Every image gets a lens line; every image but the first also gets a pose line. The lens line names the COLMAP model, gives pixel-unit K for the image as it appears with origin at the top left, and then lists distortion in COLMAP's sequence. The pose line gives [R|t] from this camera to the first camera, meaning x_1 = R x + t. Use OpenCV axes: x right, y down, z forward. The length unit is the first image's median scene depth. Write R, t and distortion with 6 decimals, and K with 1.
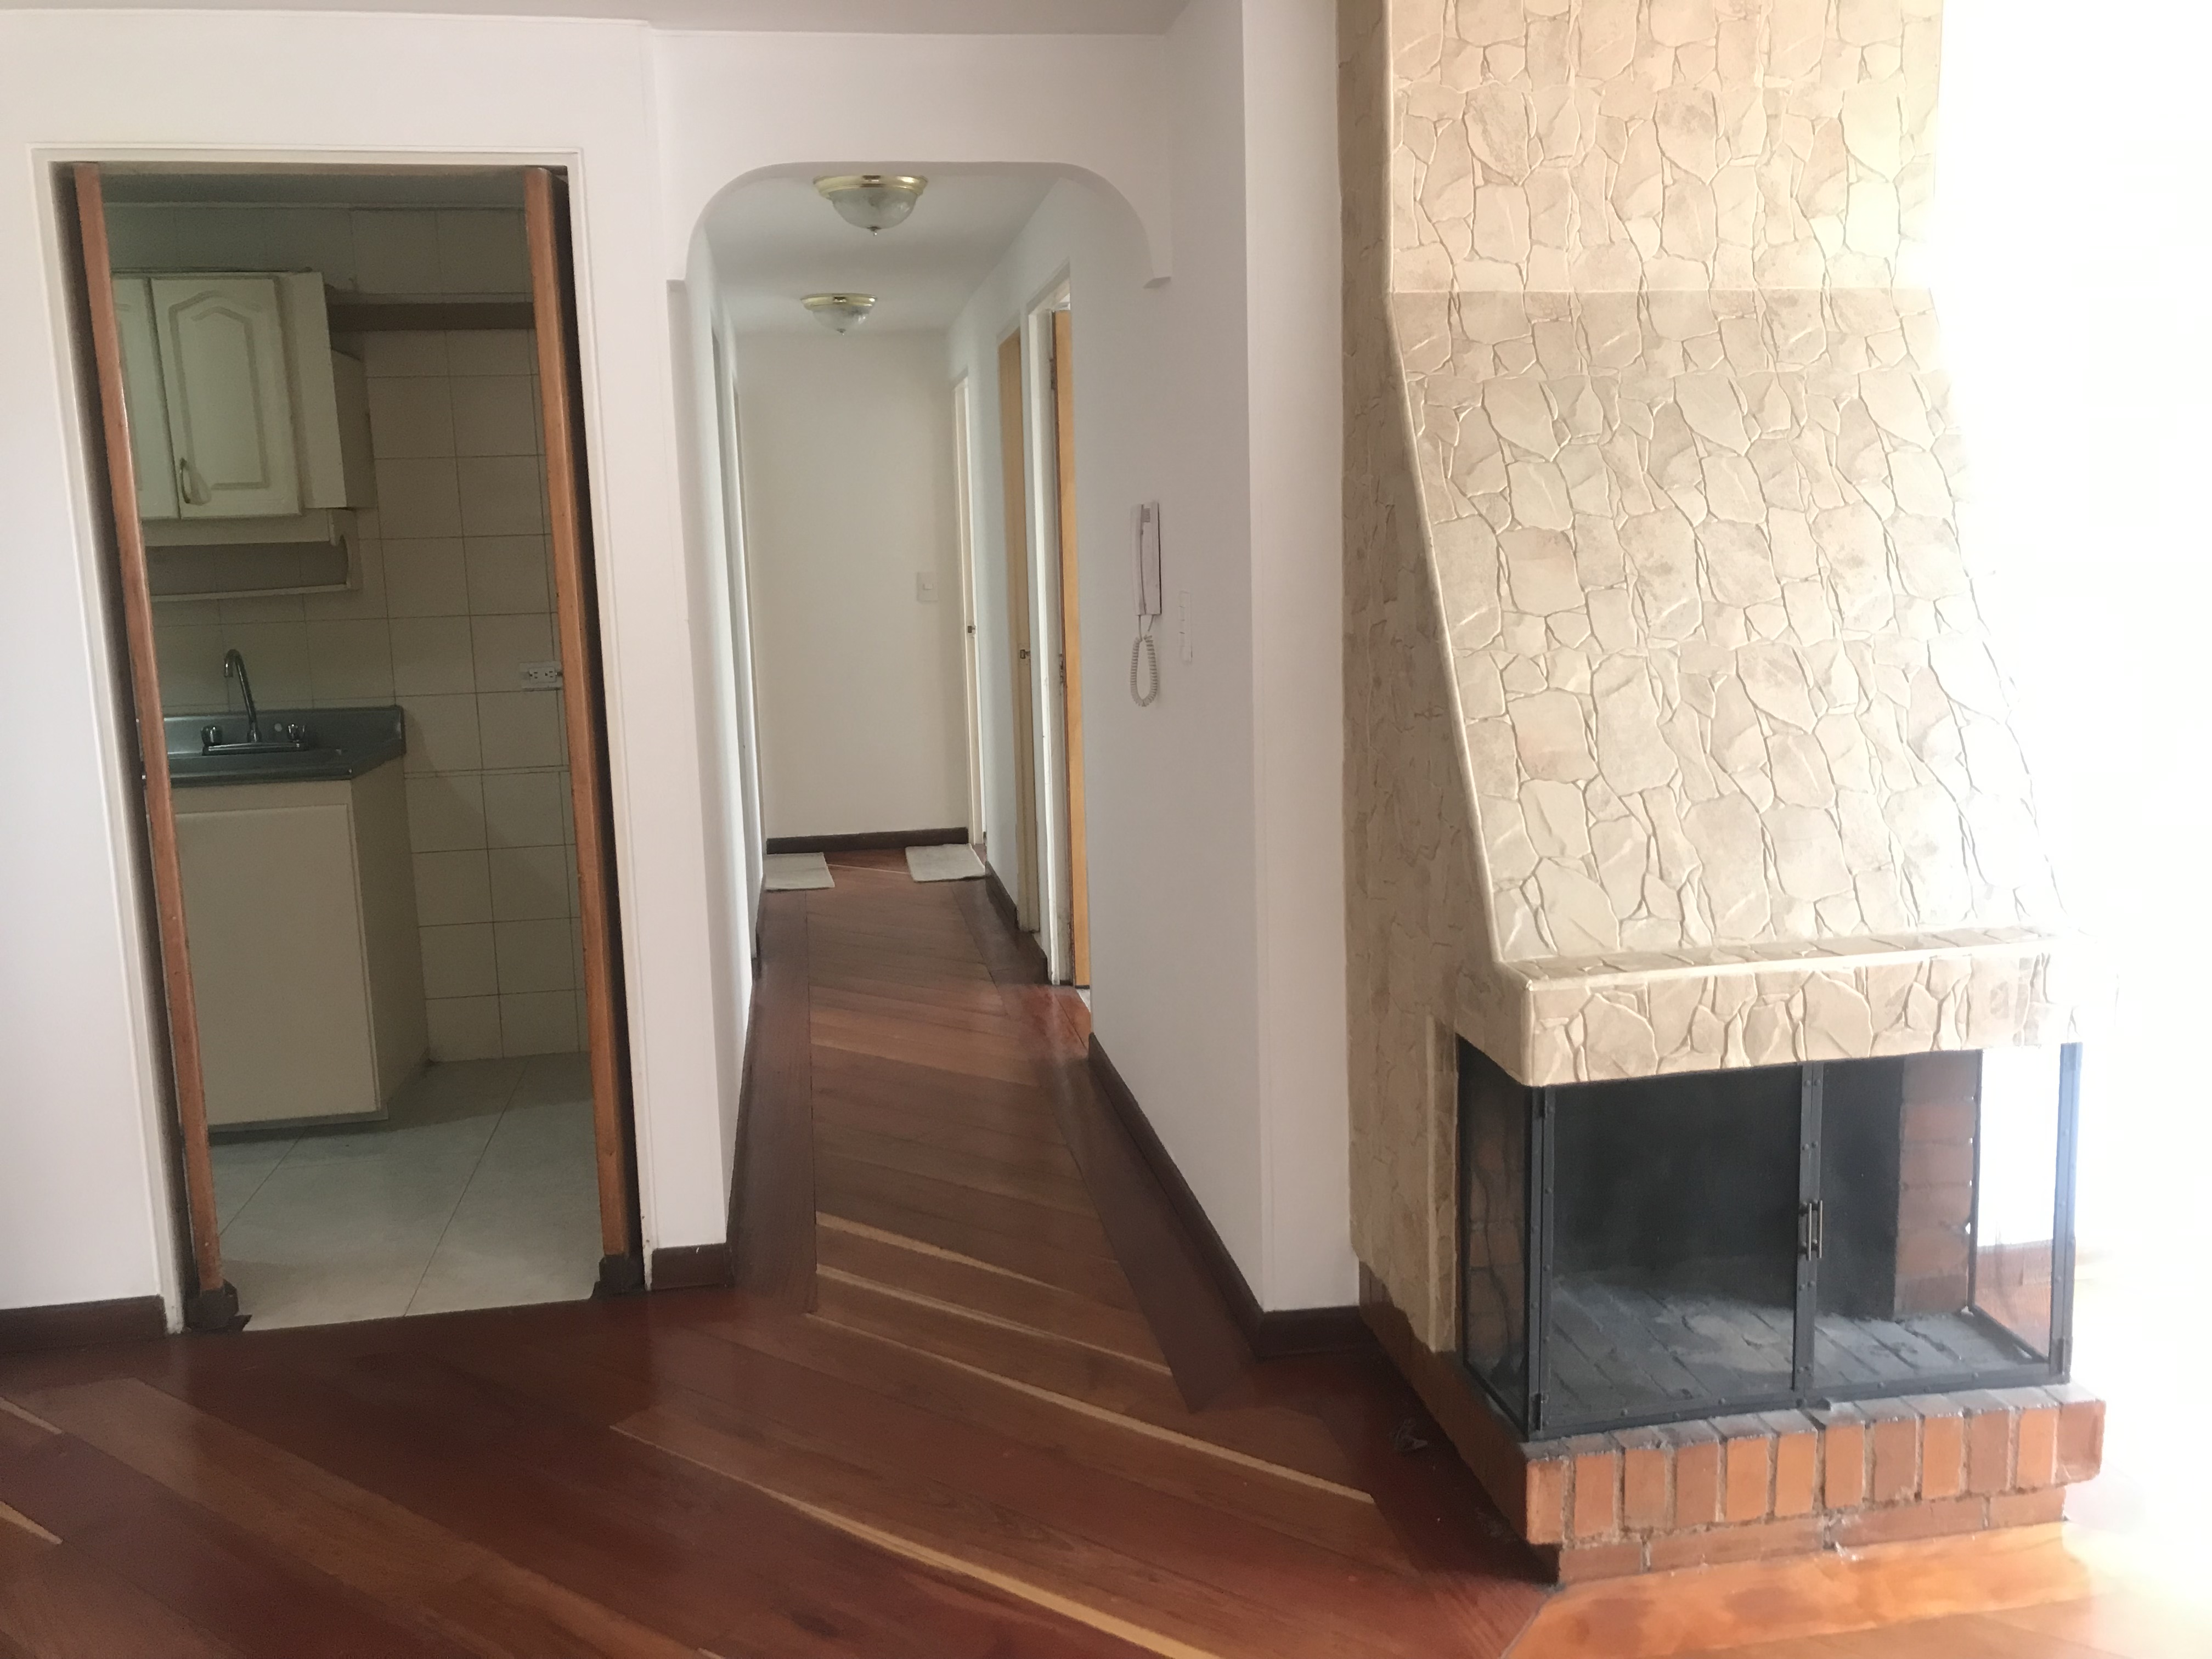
lens RADIAL K [[1815.7, 0, 1070.4], [0, 1815.7, 821.2], [0, 0, 1]] dist [0.011379, 0.010772]
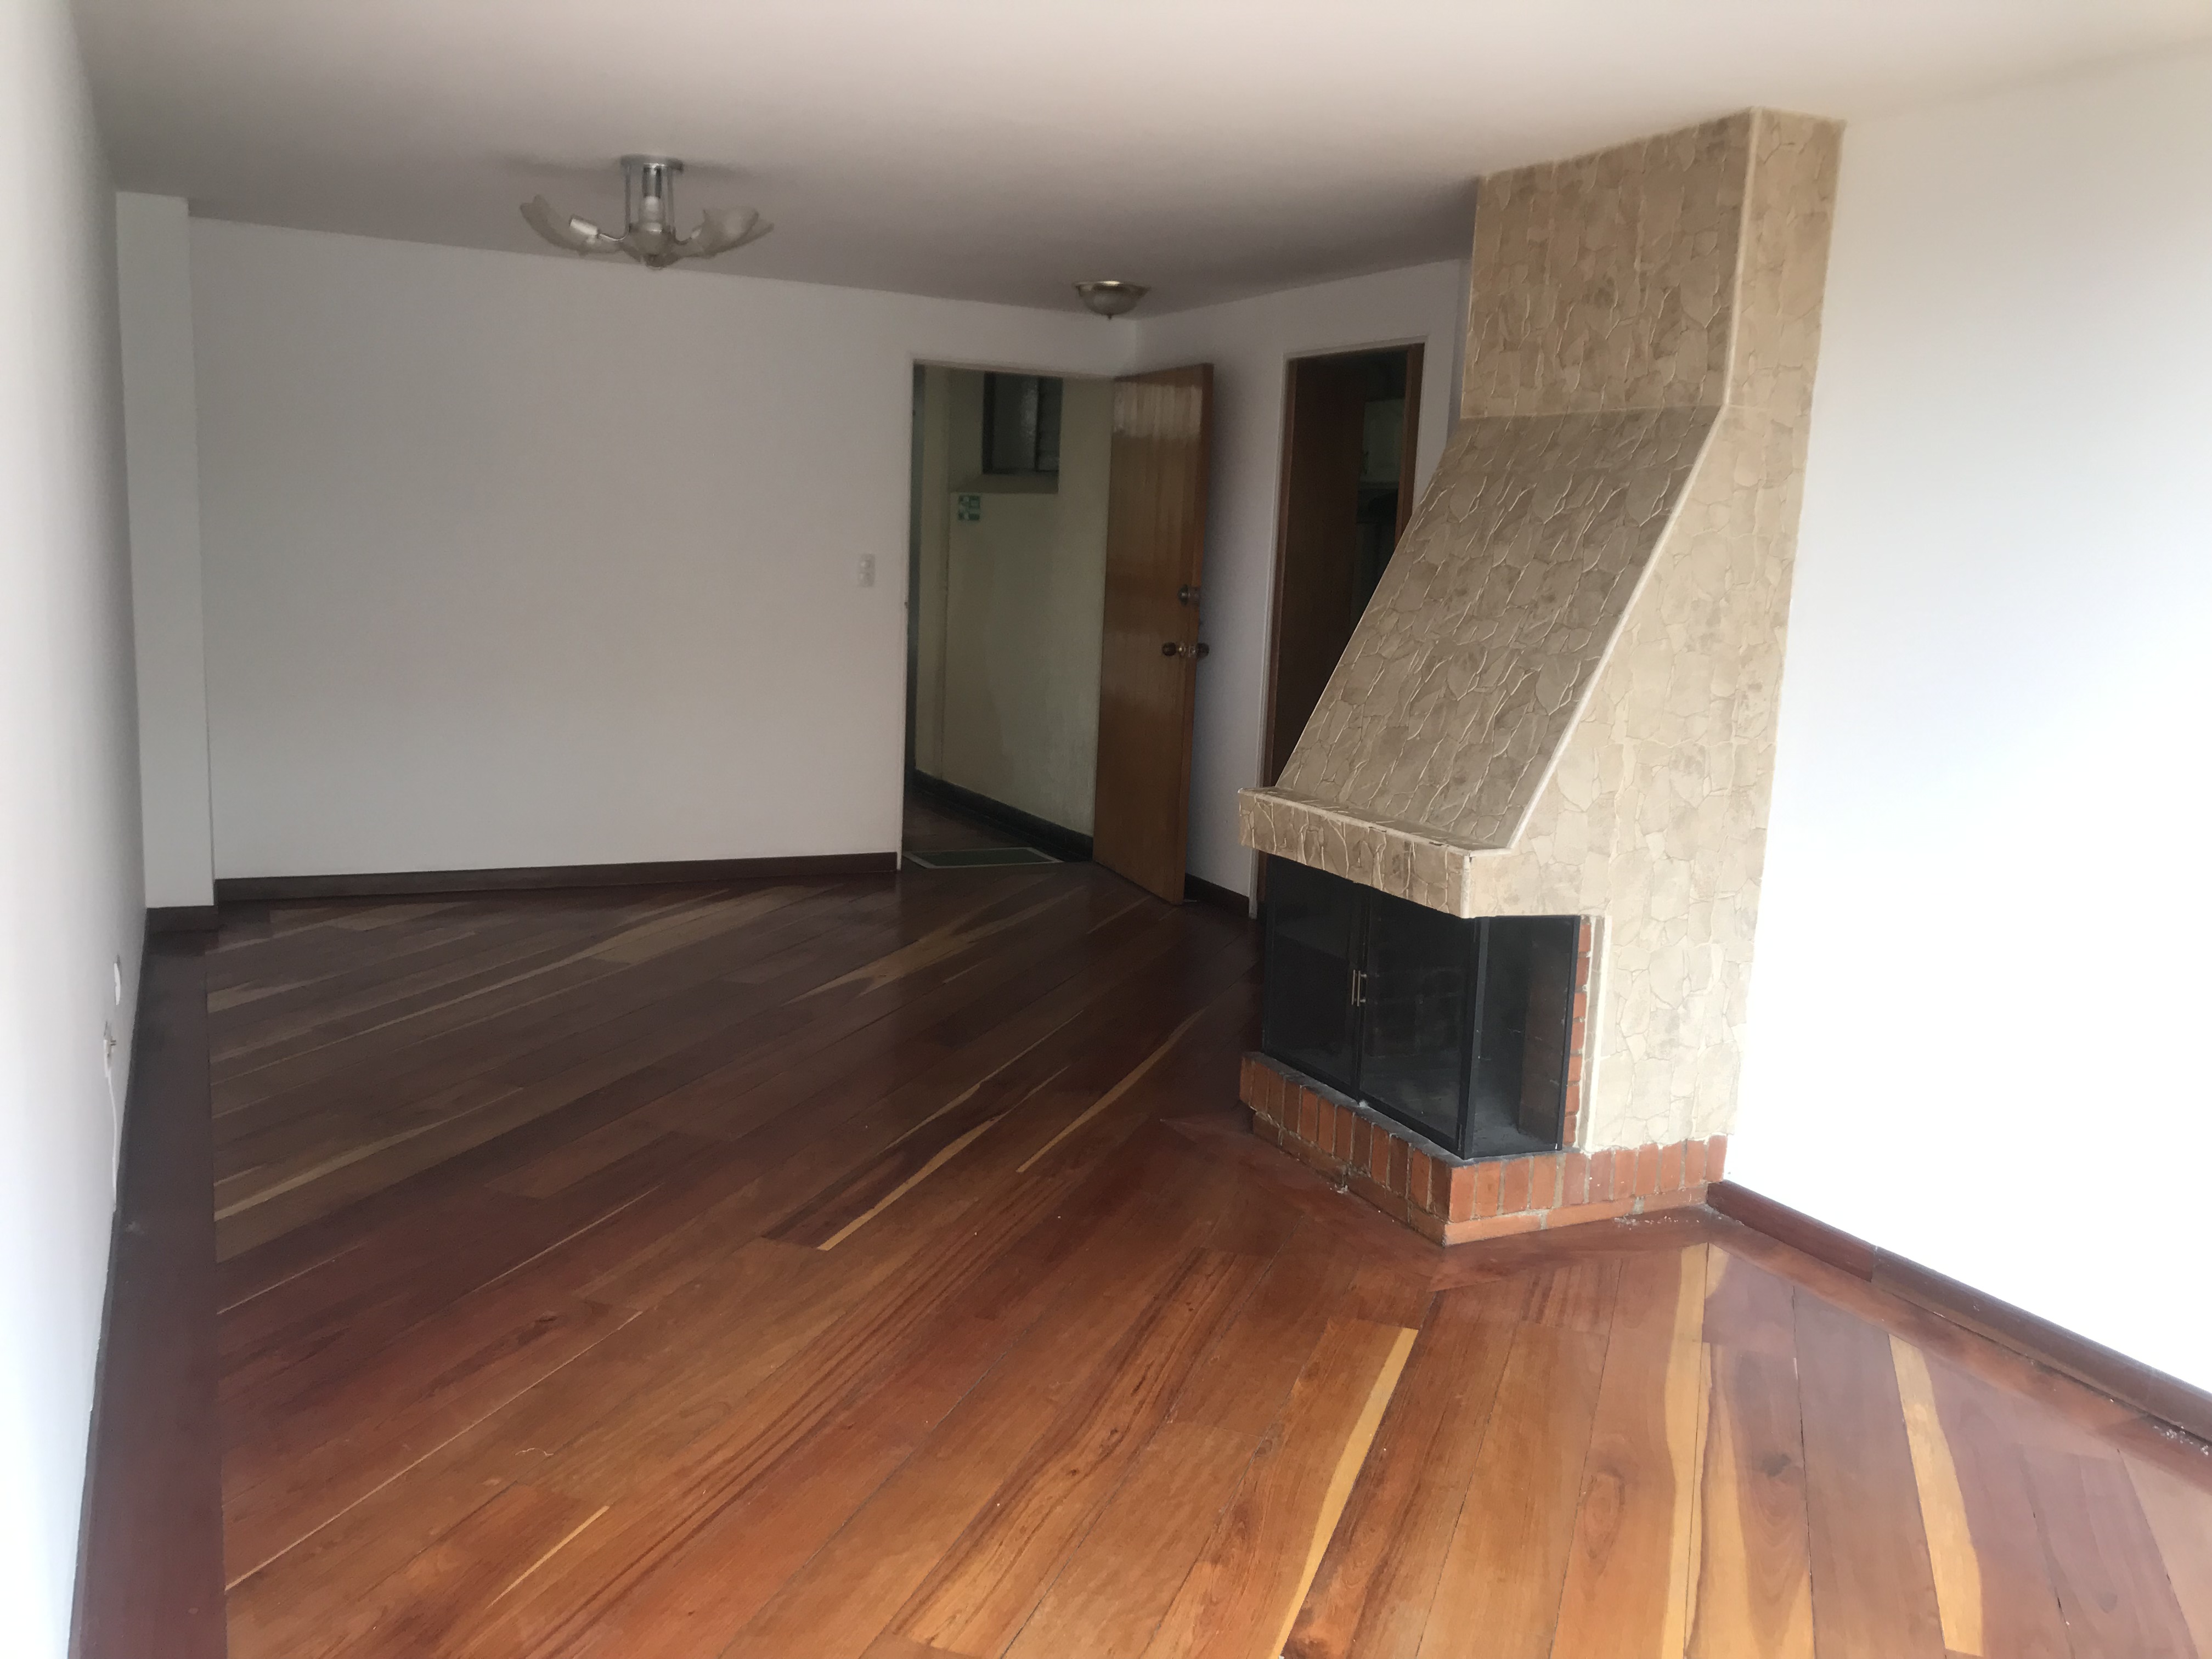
lens RADIAL K [[1815.7, 0, 1070.4], [0, 1815.7, 821.2], [0, 0, 1]] dist [0.011379, 0.010772]
pose [[0.291614, 0.203085, -0.934729, 1.680780], [-0.199653, 0.968601, 0.148157, -0.105534], [0.935468, 0.143417, 0.323005, 0.180115]]
